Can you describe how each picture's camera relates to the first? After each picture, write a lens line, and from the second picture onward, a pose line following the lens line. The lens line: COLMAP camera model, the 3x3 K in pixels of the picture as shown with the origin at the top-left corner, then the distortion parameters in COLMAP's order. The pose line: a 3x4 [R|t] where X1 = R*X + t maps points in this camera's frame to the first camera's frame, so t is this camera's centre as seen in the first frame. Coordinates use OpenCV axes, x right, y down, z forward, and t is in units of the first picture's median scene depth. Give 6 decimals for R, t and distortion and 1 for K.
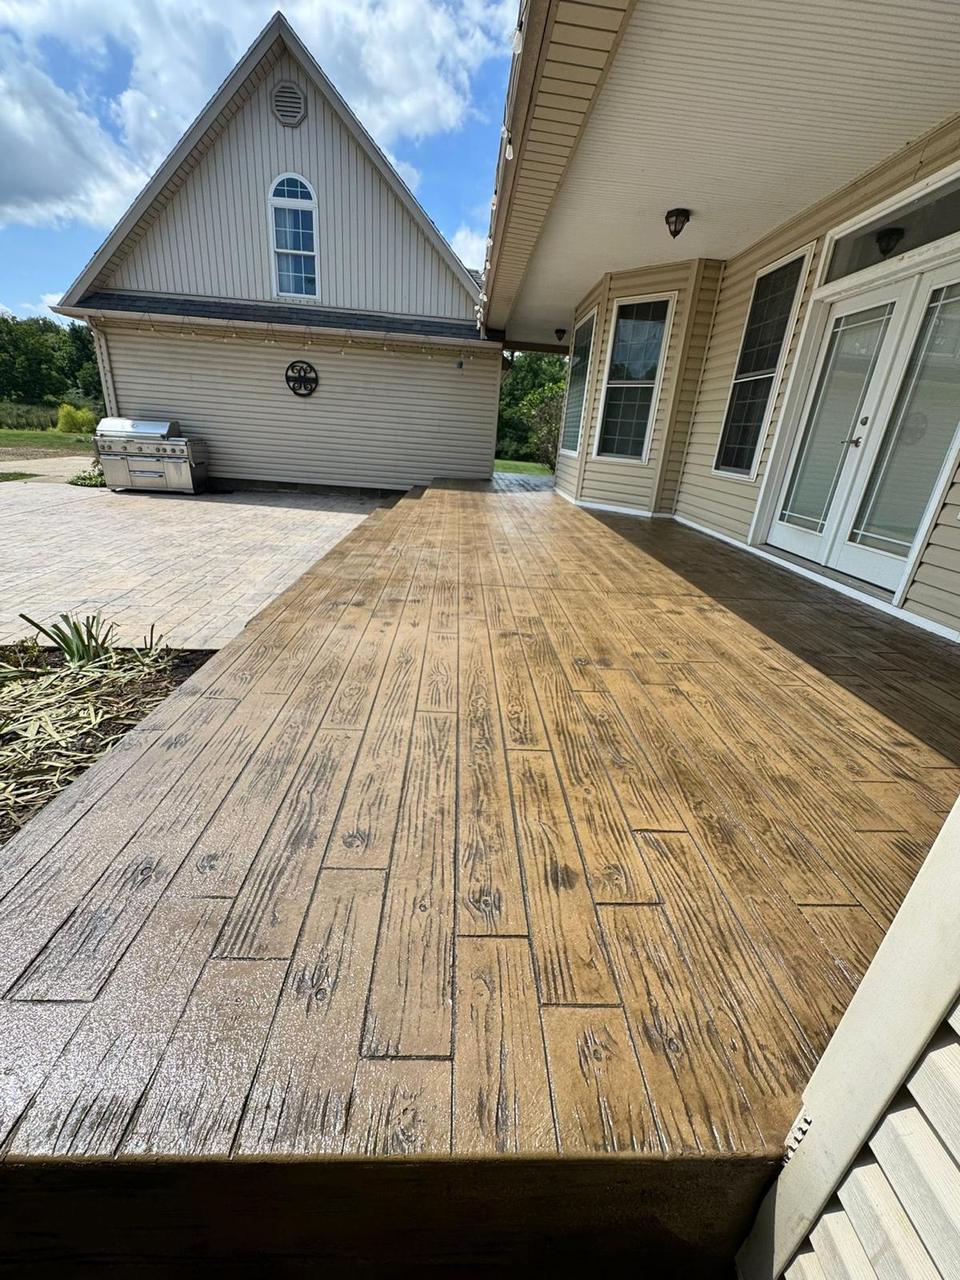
lens RADIAL K [[509.3, 0, 480.1], [0, 509.3, 637.4], [0, 0, 1]] dist [0.000404, -0.000007]
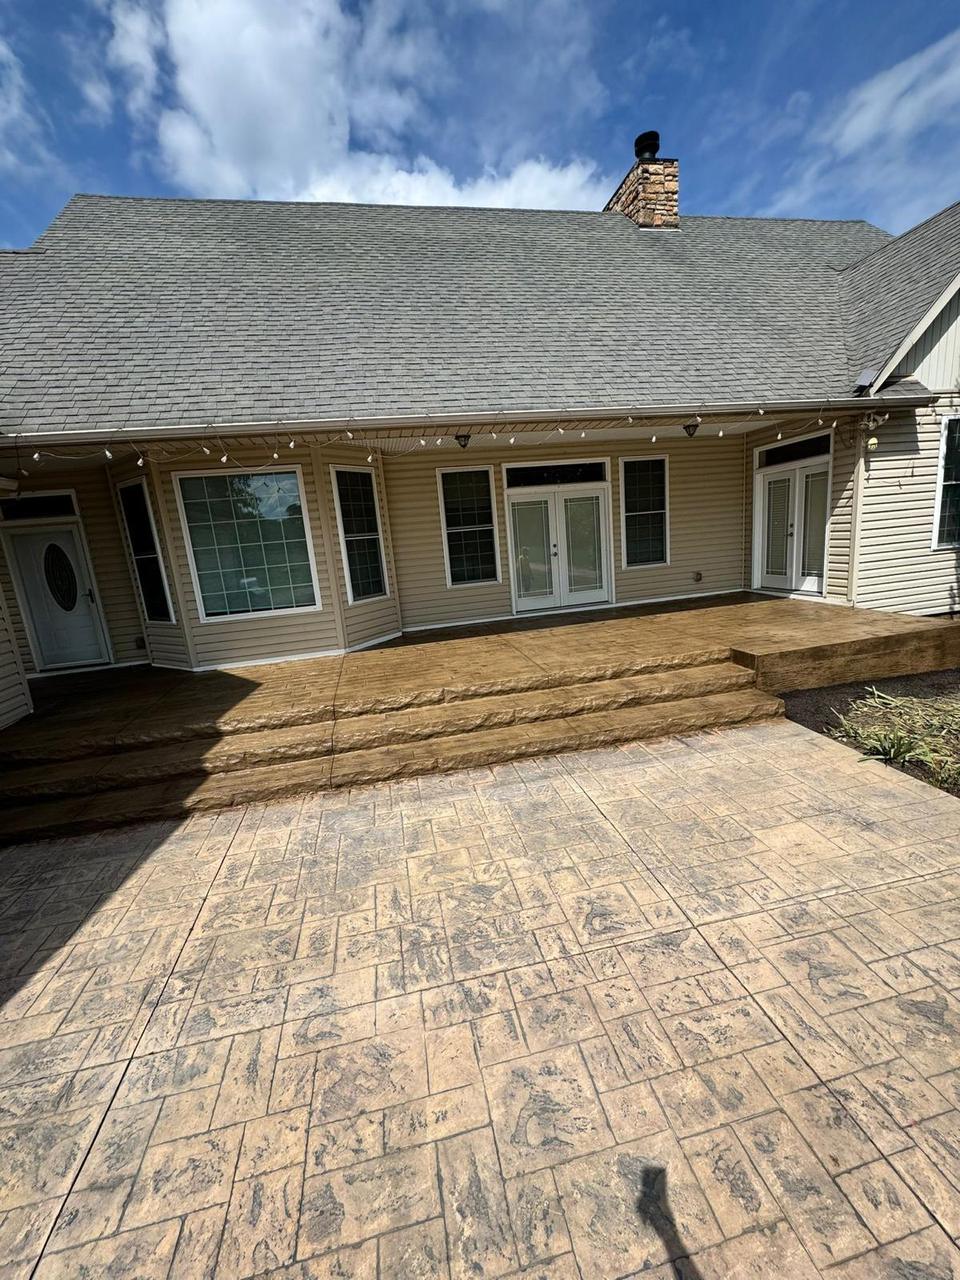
lens RADIAL K [[509.3, 0, 474.8], [0, 509.3, 644.2], [0, 0, 1]] dist [0.000404, -0.000007]
pose [[-0.178105, -0.258328, 0.949497, -0.848928], [0.438400, 0.843037, 0.311598, -0.520047], [-0.880956, 0.471757, -0.036898, 0.904055]]
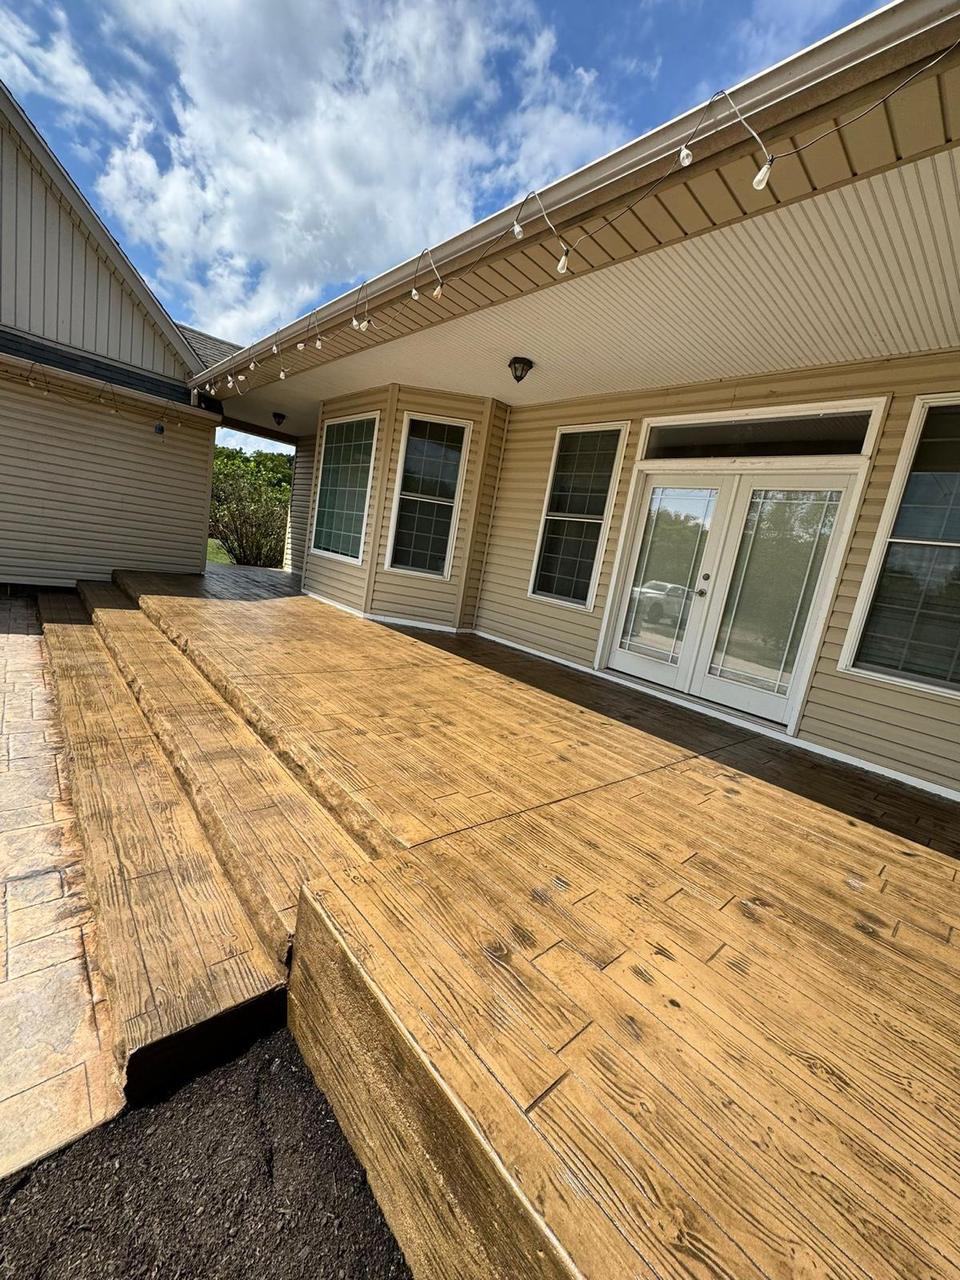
lens RADIAL K [[509.3, 0, 477.7], [0, 509.3, 638.3], [0, 0, 1]] dist [0.000404, -0.000007]
pose [[0.765013, -0.052651, 0.641859, -0.251570], [0.138553, 0.986770, -0.084194, -0.140421], [-0.628934, 0.153341, 0.762187, 0.243404]]
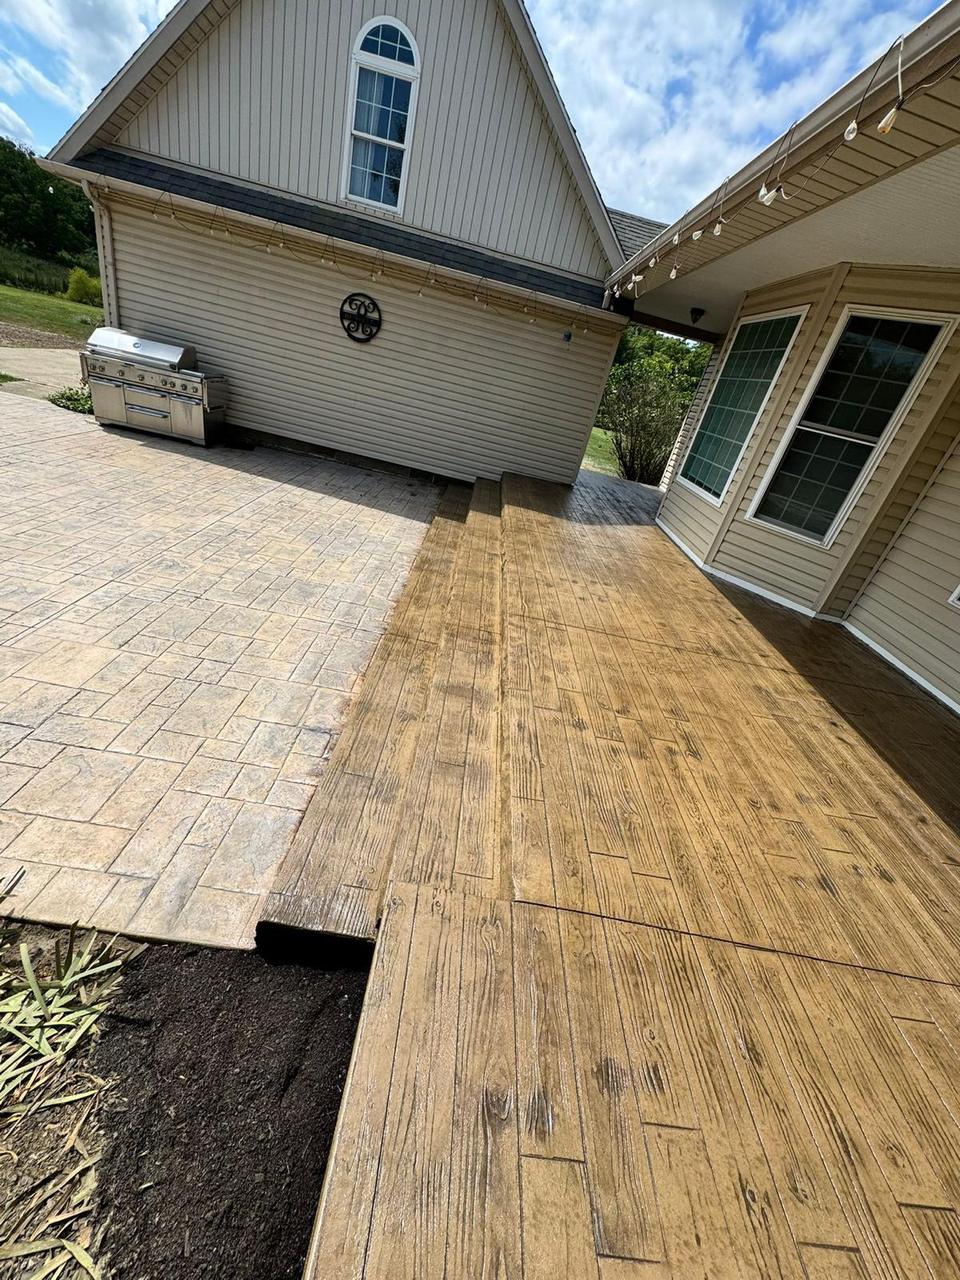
lens RADIAL K [[509.3, 0, 481.5], [0, 509.3, 638.1], [0, 0, 1]] dist [0.000404, -0.000007]
pose [[0.986158, 0.164639, 0.019636, -0.150778], [-0.165788, 0.980854, 0.102178, -0.203834], [-0.002438, -0.104019, 0.994572, 0.262611]]
